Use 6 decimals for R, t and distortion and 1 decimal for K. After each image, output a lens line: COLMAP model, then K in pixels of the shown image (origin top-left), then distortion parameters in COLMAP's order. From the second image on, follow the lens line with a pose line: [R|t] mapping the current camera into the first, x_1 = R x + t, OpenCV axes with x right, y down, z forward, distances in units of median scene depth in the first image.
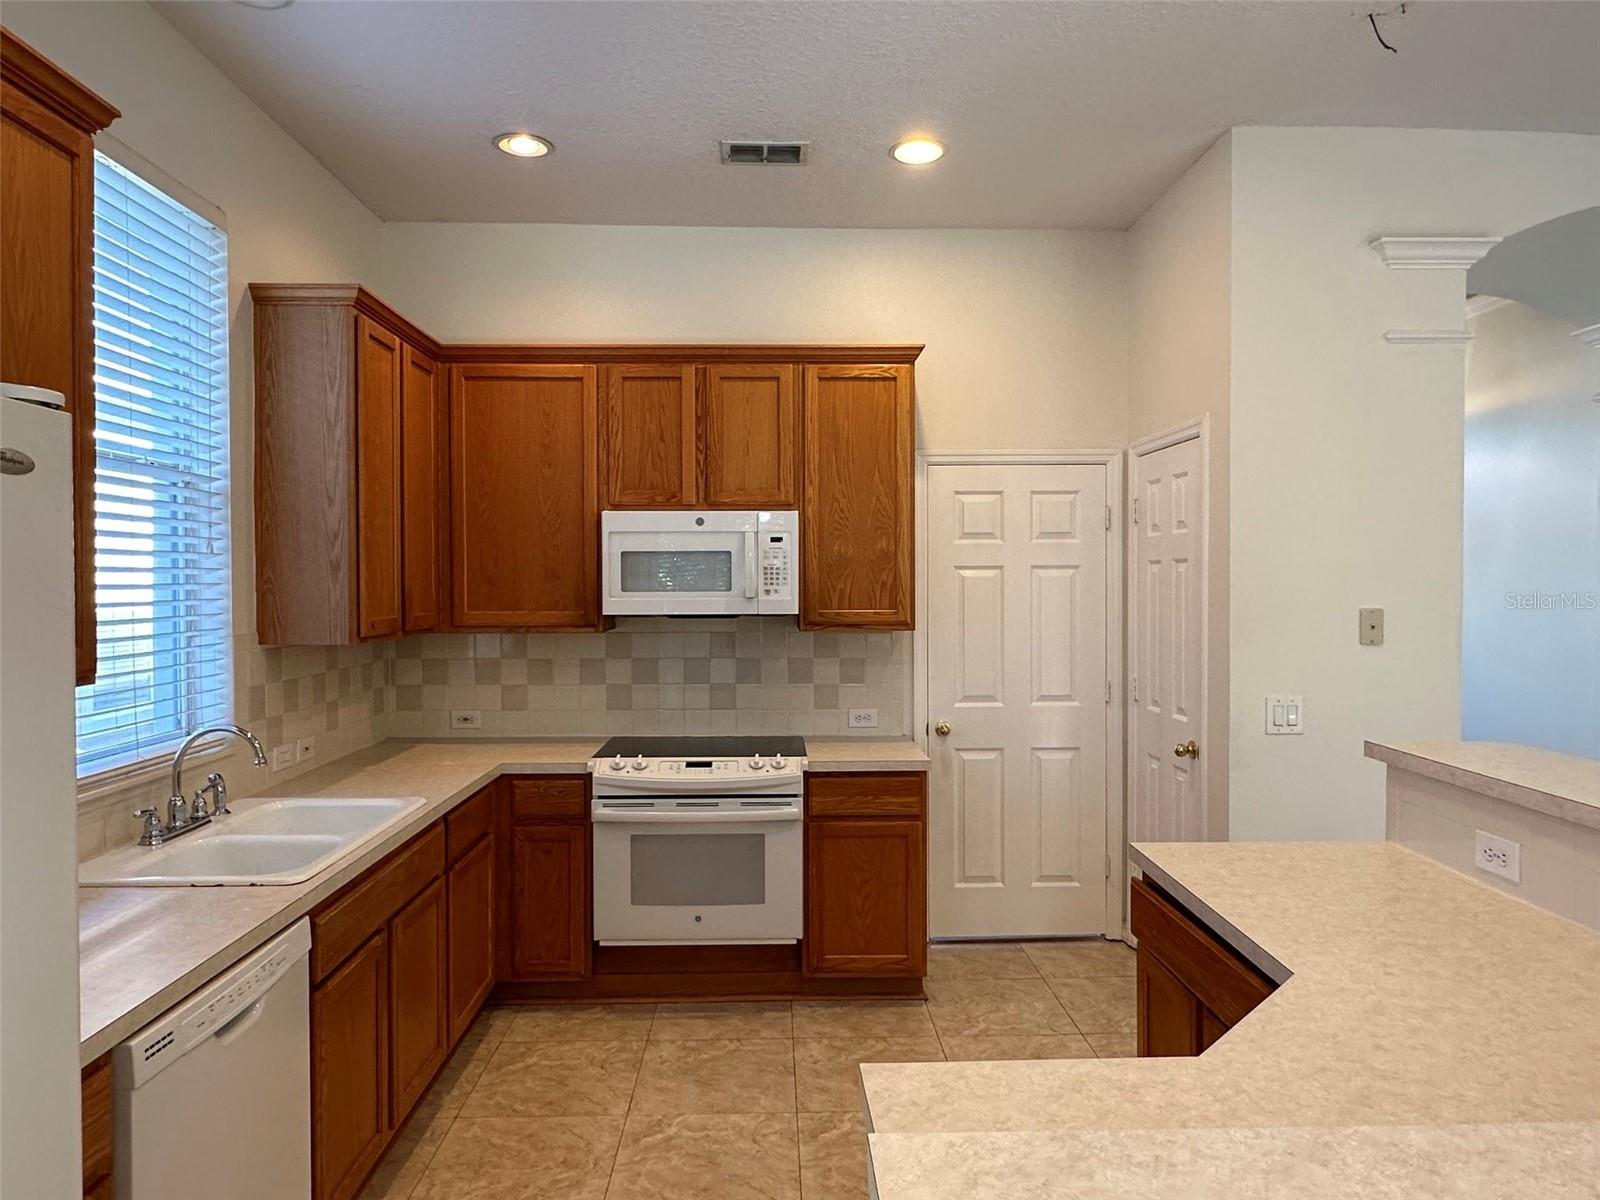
lens RADIAL K [[1013.7, 0, 800.0], [0, 1013.7, 600.0], [0, 0, 1]] dist [-0.000795, -0.000351]
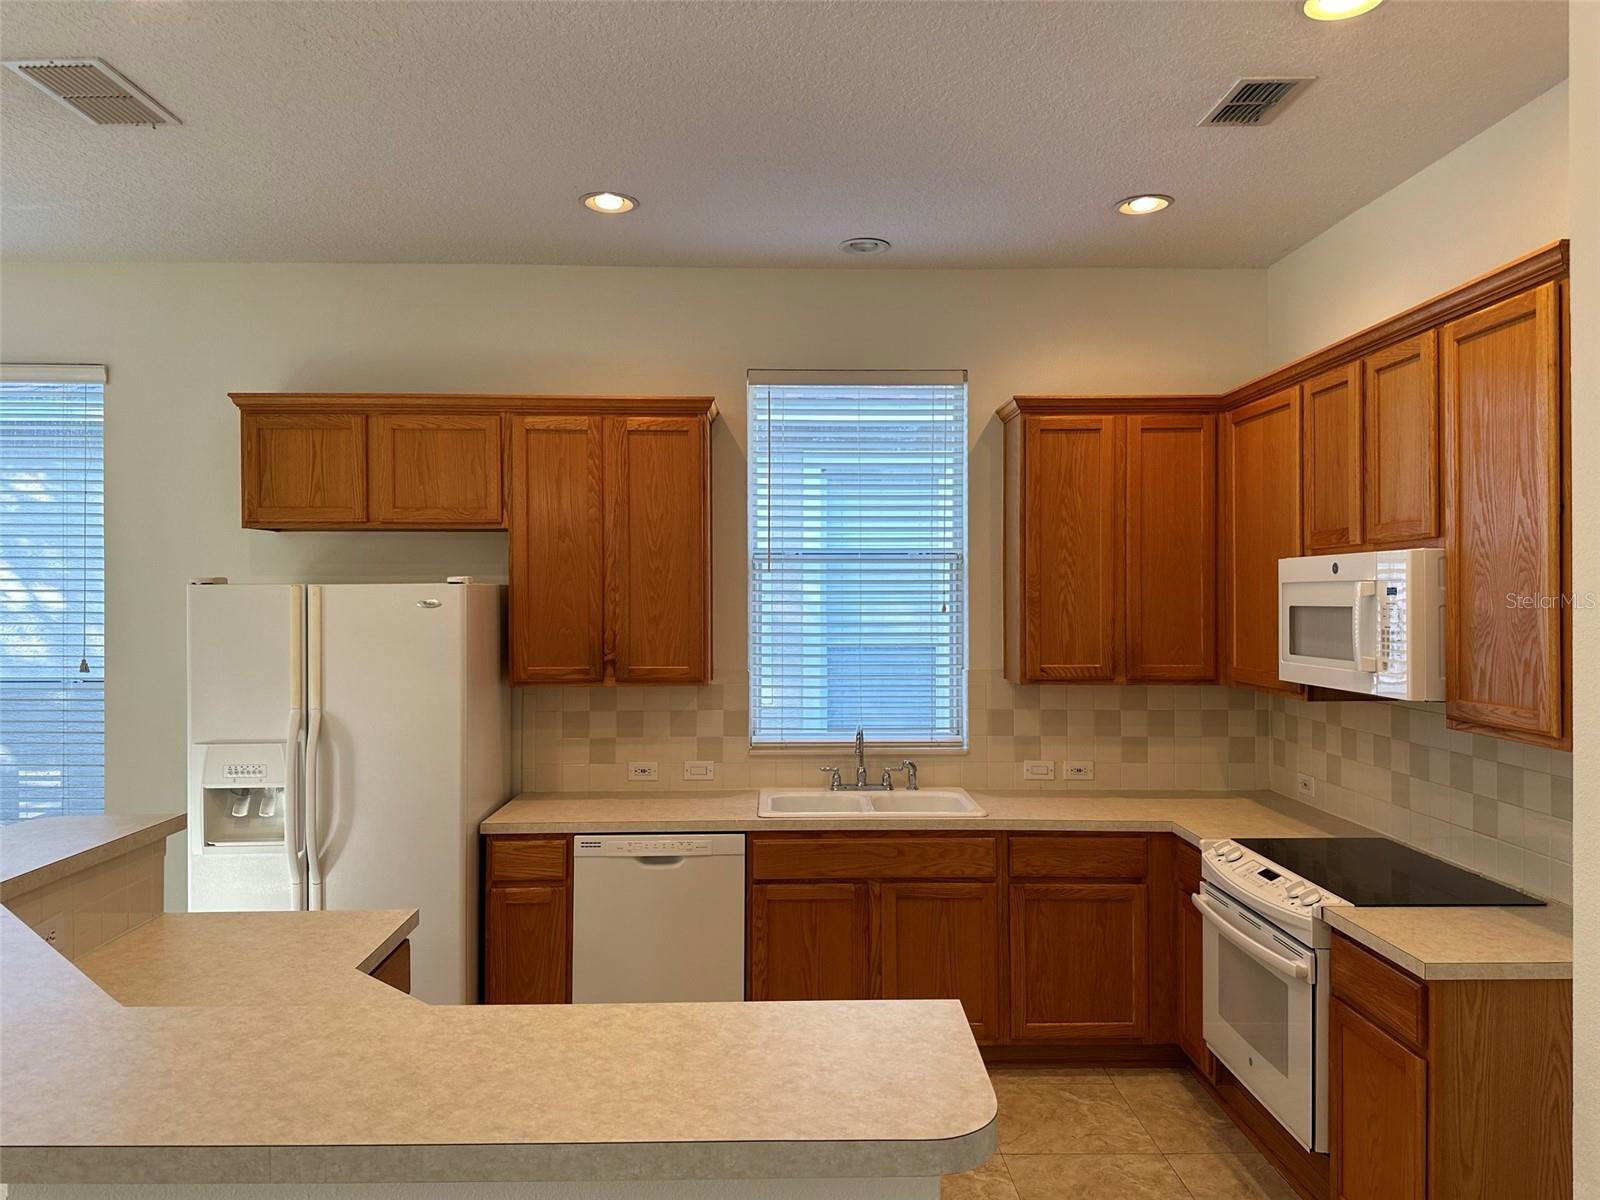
lens RADIAL K [[1121.8, 0, 802.2], [0, 1121.8, 597.1], [0, 0, 1]] dist [0.122182, -0.172796]
pose [[0.000174, 0.003564, -0.999994, 0.767986], [-0.016135, 0.999863, 0.003561, -0.052023], [0.999870, 0.016134, 0.000231, 0.595860]]
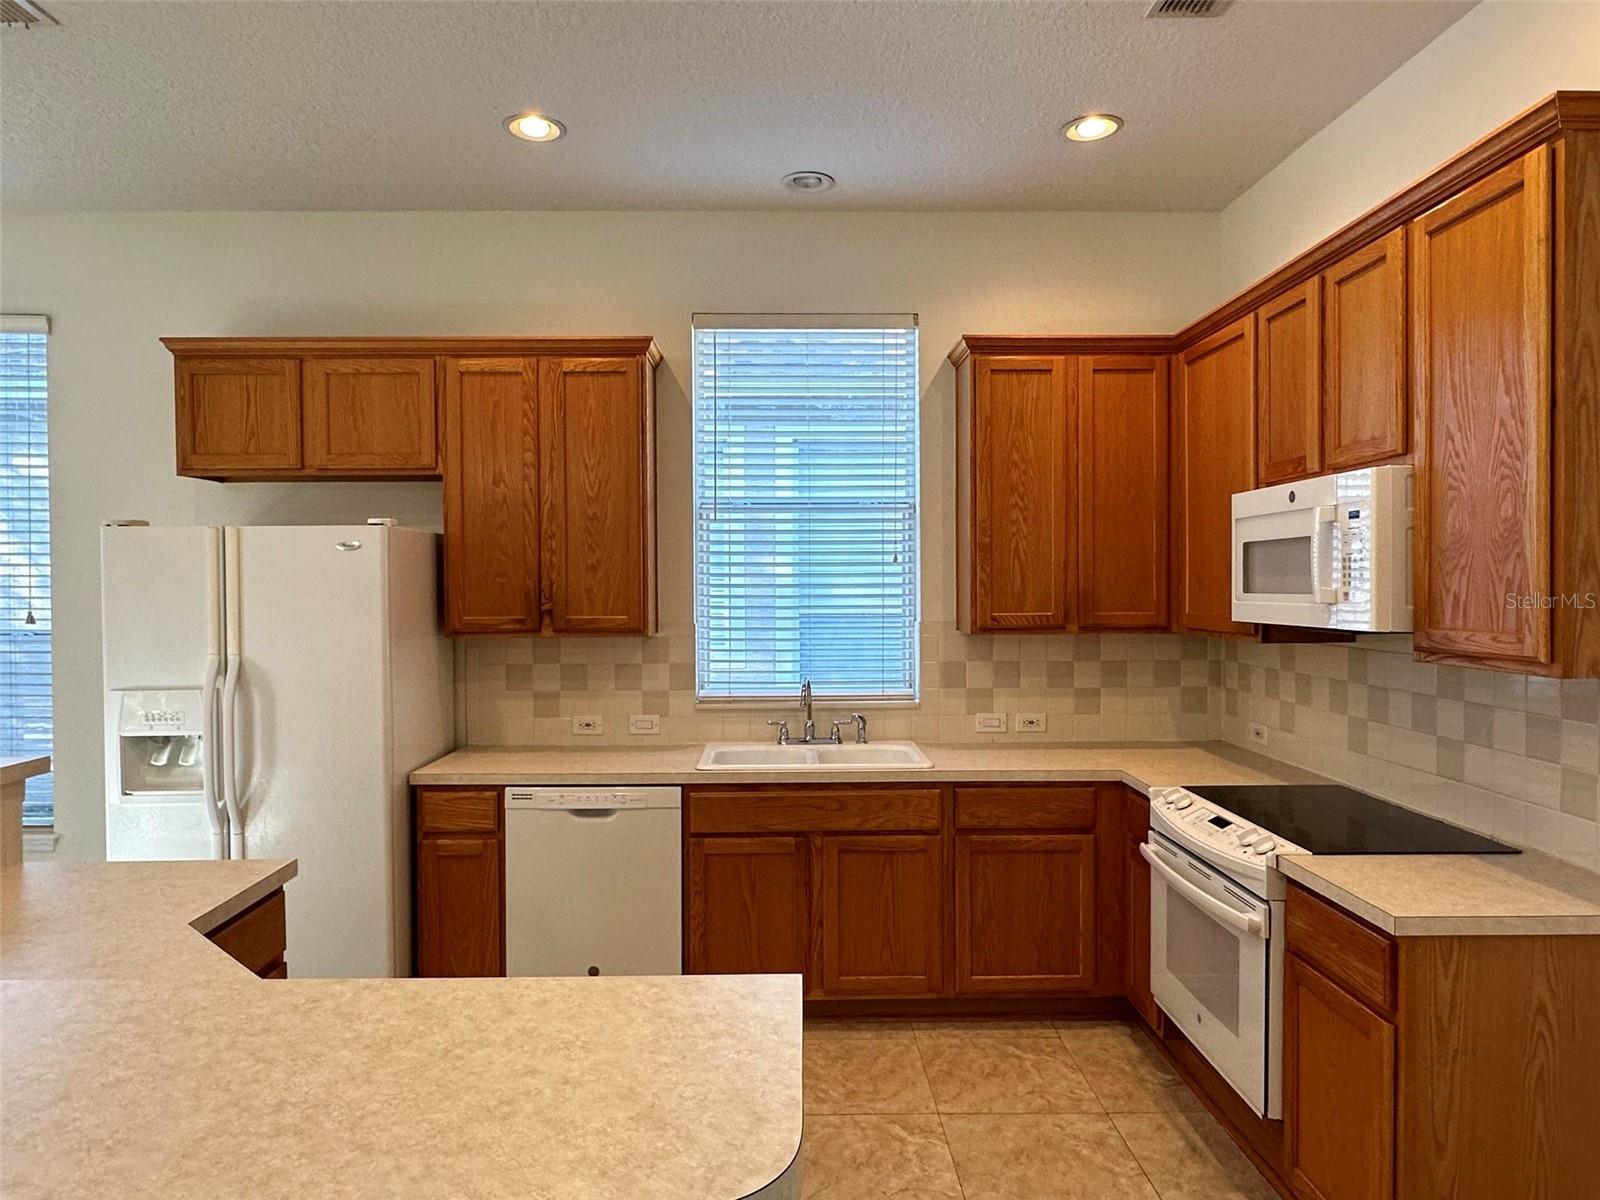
lens RADIAL K [[1021.3, 0, 793.6], [0, 1021.3, 600.2], [0, 0, 1]] dist [0.000388, -0.000371]
pose [[-0.009275, 0.017758, -0.999799, 0.632816], [-0.013202, 0.999753, 0.017880, -0.012202], [0.999870, 0.013365, -0.009038, 0.652515]]
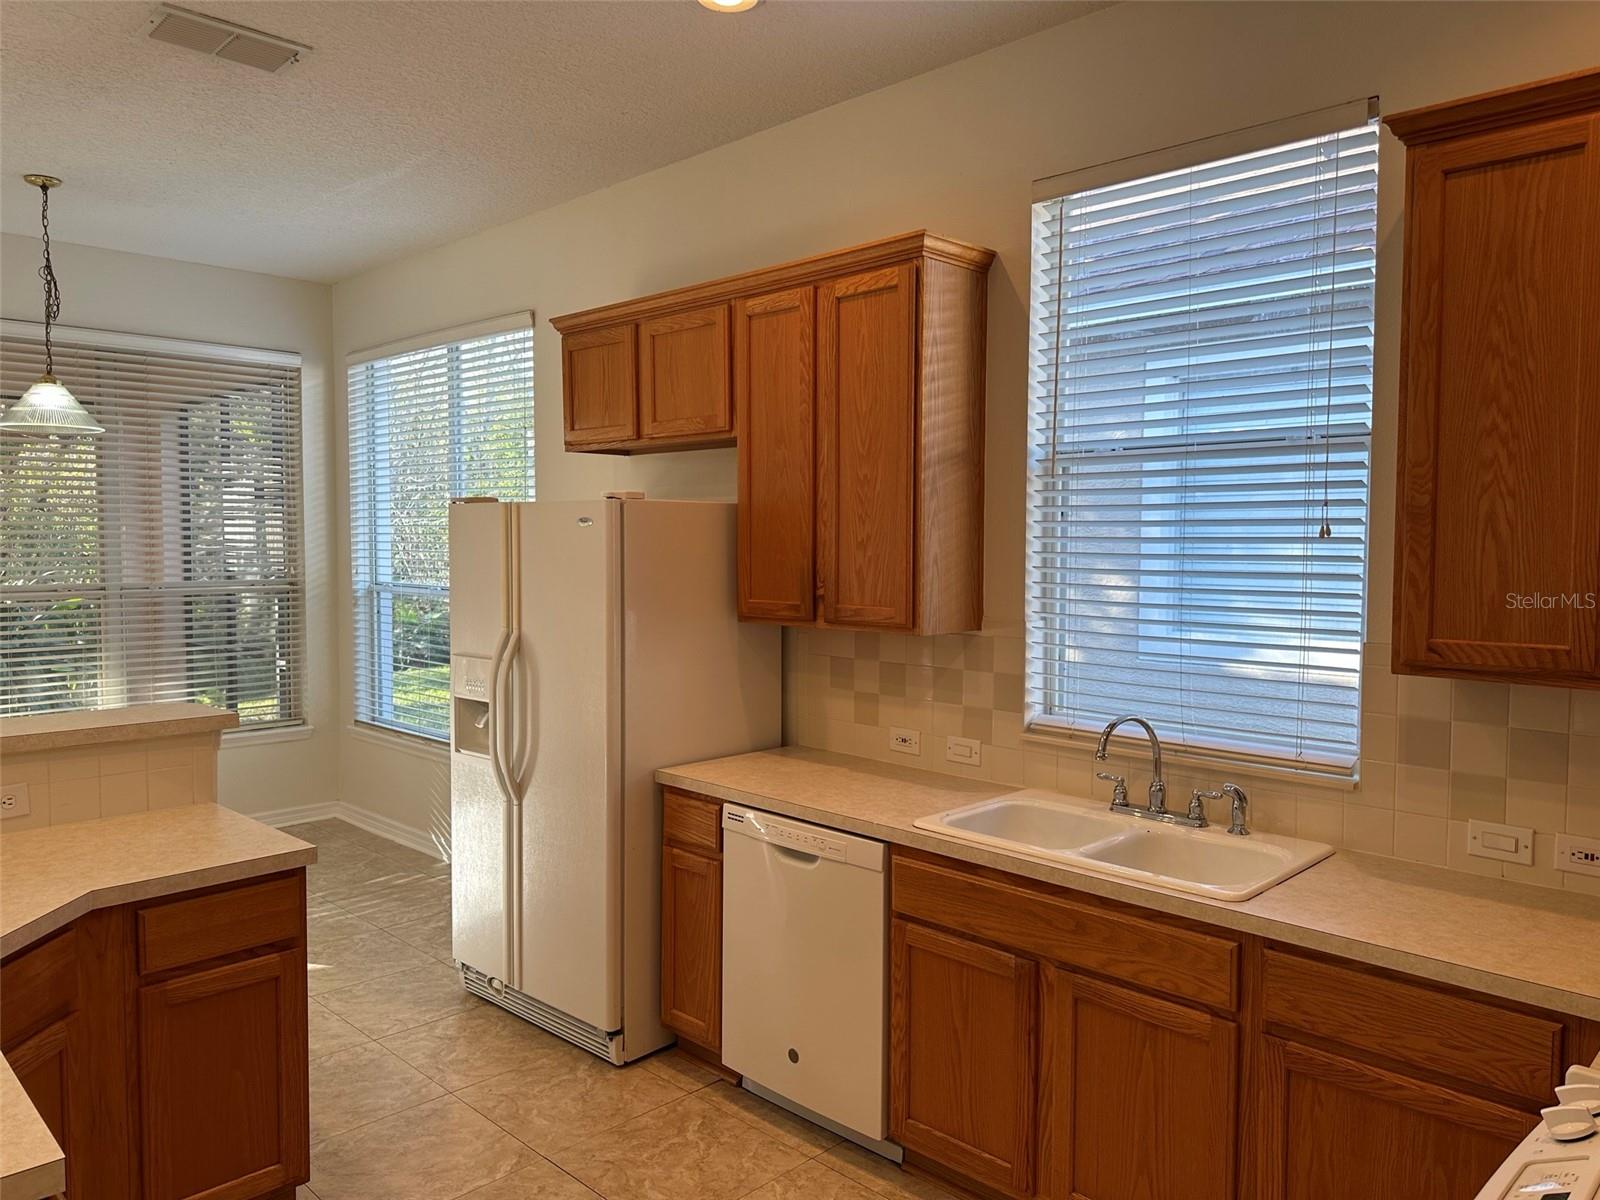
lens RADIAL K [[1120.9, 0, 791.3], [0, 1120.9, 593.7], [0, 0, 1]] dist [0.095460, -0.128069]
pose [[-0.716783, 0.032117, -0.696556, 0.284378], [-0.015646, 0.997946, 0.062114, -0.038231], [0.697120, 0.055421, -0.714809, 1.021848]]
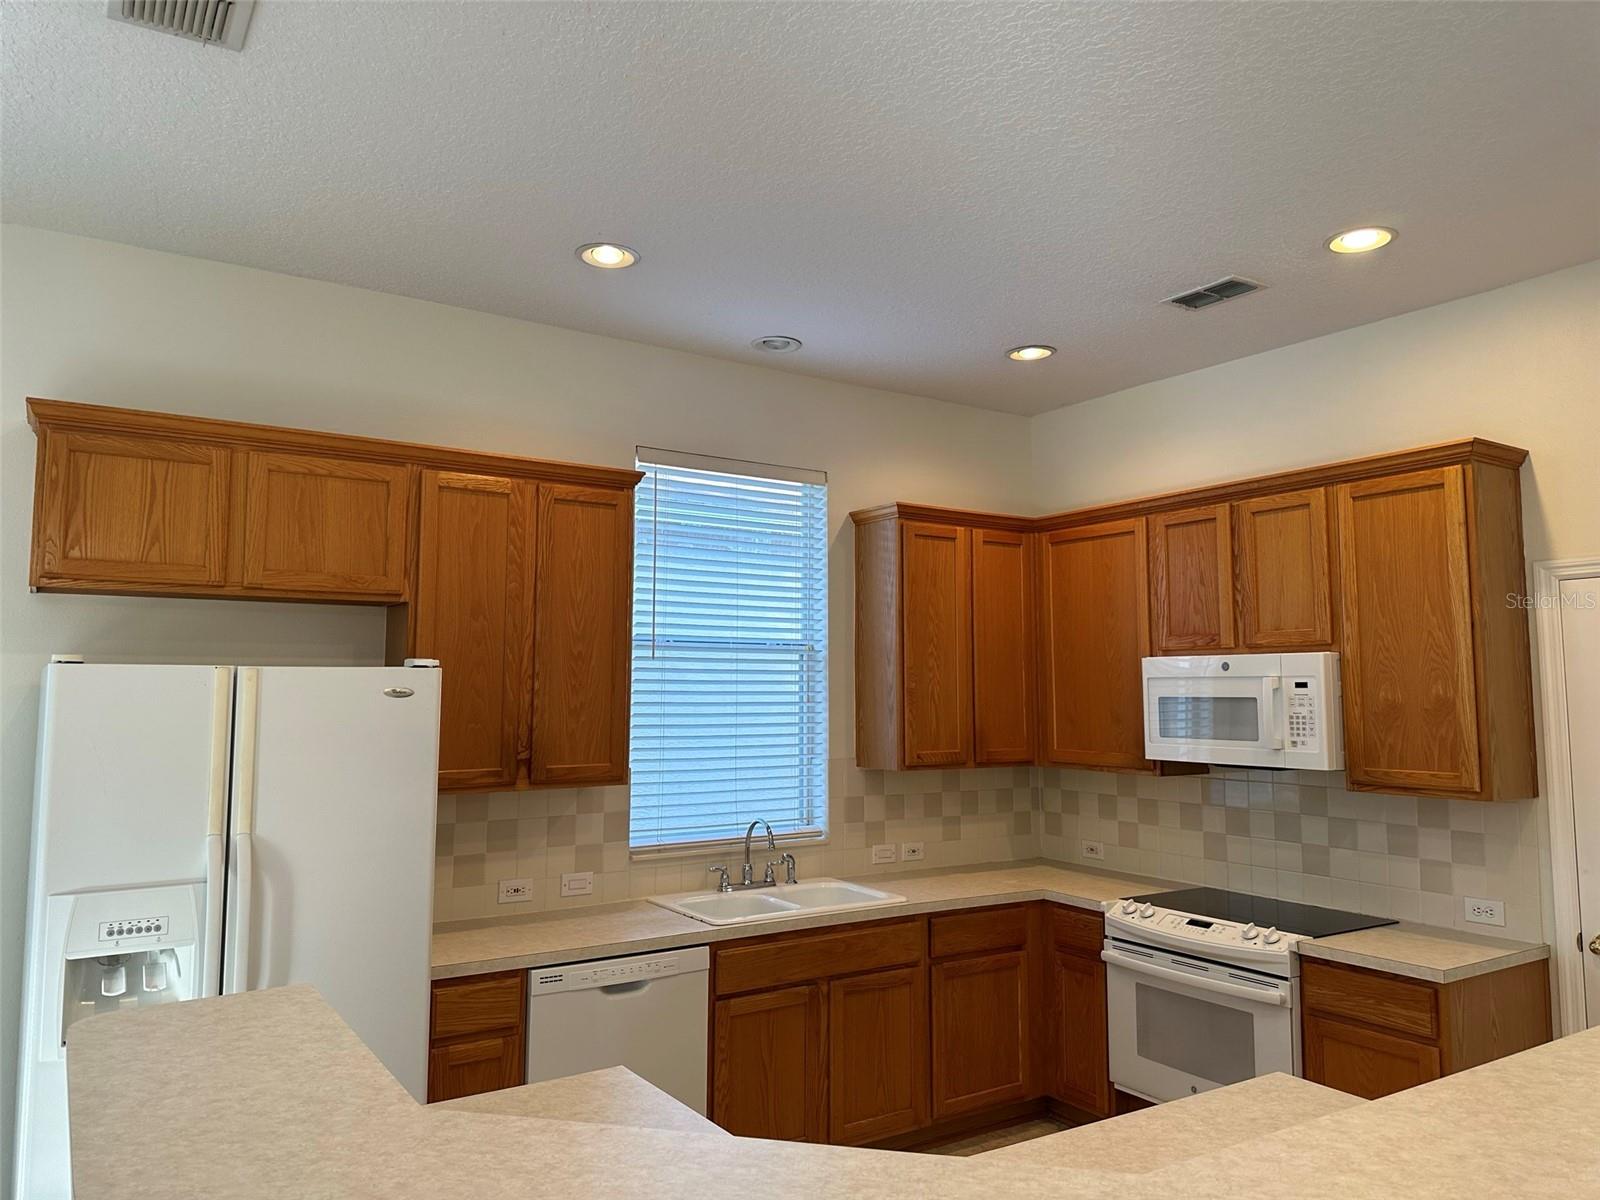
lens RADIAL K [[1120.0, 0, 797.9], [0, 1120.0, 592.0], [0, 0, 1]] dist [0.108123, -0.151099]
pose [[0.527165, -0.072346, -0.846678, 0.602139], [-0.018816, 0.995131, -0.096746, -0.035960], [0.849555, 0.066932, 0.523237, 0.091095]]
